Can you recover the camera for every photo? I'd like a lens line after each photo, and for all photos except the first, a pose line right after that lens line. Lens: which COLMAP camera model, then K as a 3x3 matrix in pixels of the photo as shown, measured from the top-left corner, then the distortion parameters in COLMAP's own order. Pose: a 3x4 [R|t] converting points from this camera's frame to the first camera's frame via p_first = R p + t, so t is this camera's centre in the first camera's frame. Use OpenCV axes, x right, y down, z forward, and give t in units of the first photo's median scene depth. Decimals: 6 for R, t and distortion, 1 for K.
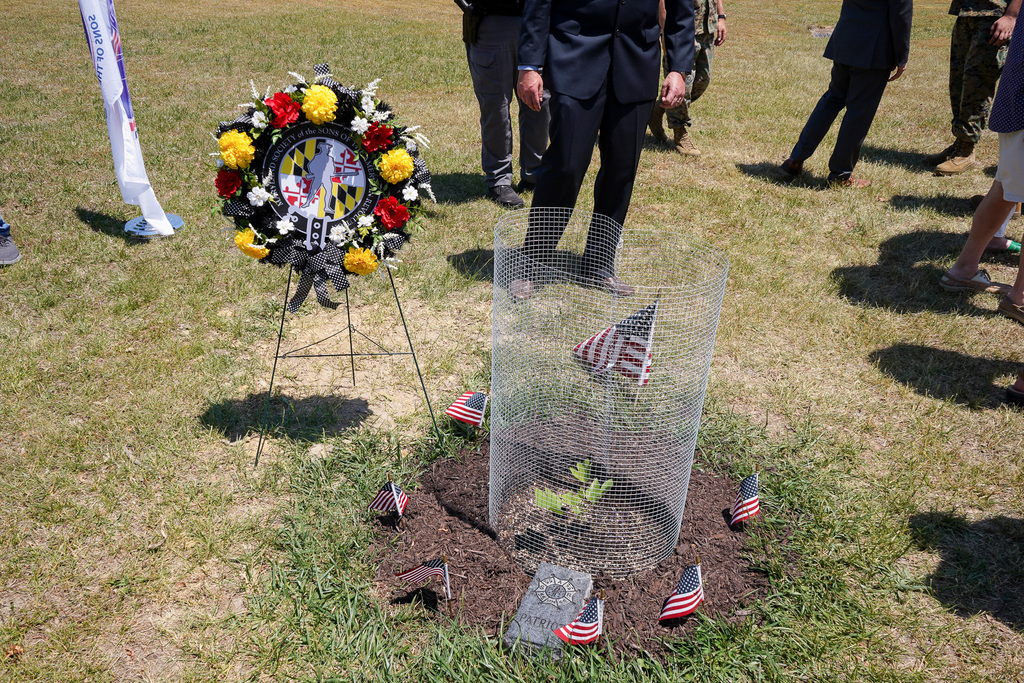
lens RADIAL K [[834.3, 0, 512.0], [0, 834.3, 341.5], [0, 0, 1]] dist [0.006166, 0.003245]
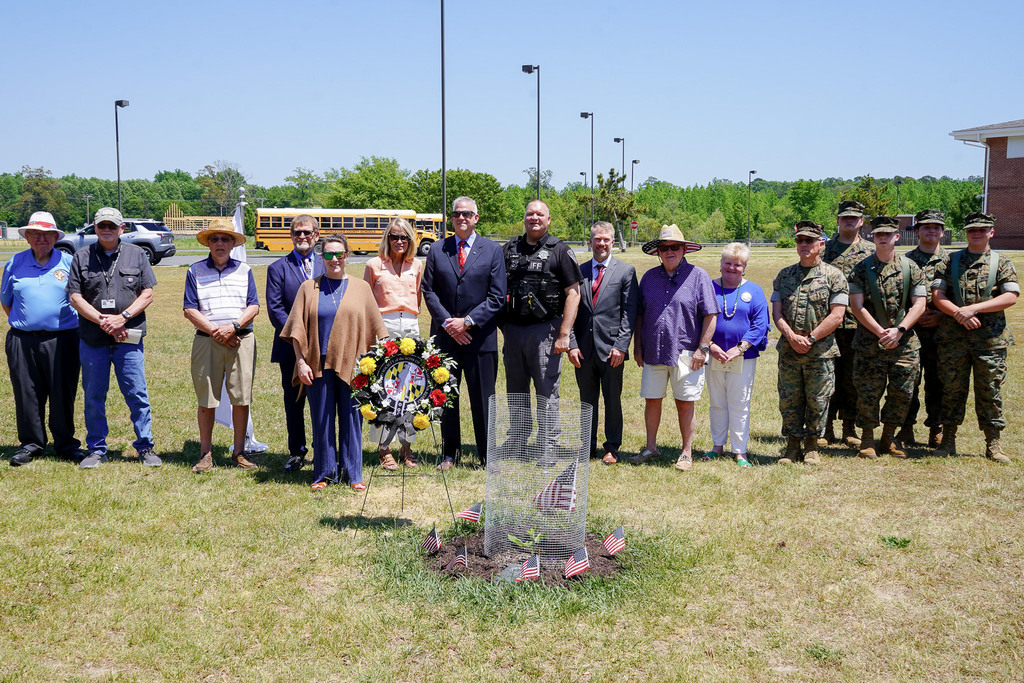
lens RADIAL K [[834.3, 0, 512.0], [0, 834.3, 341.5], [0, 0, 1]] dist [0.006166, 0.003245]
pose [[0.999668, 0.003168, 0.025577, -0.014894], [0.006065, 0.935614, -0.352972, 0.442171], [-0.025048, 0.353010, 0.935284, -0.971193]]
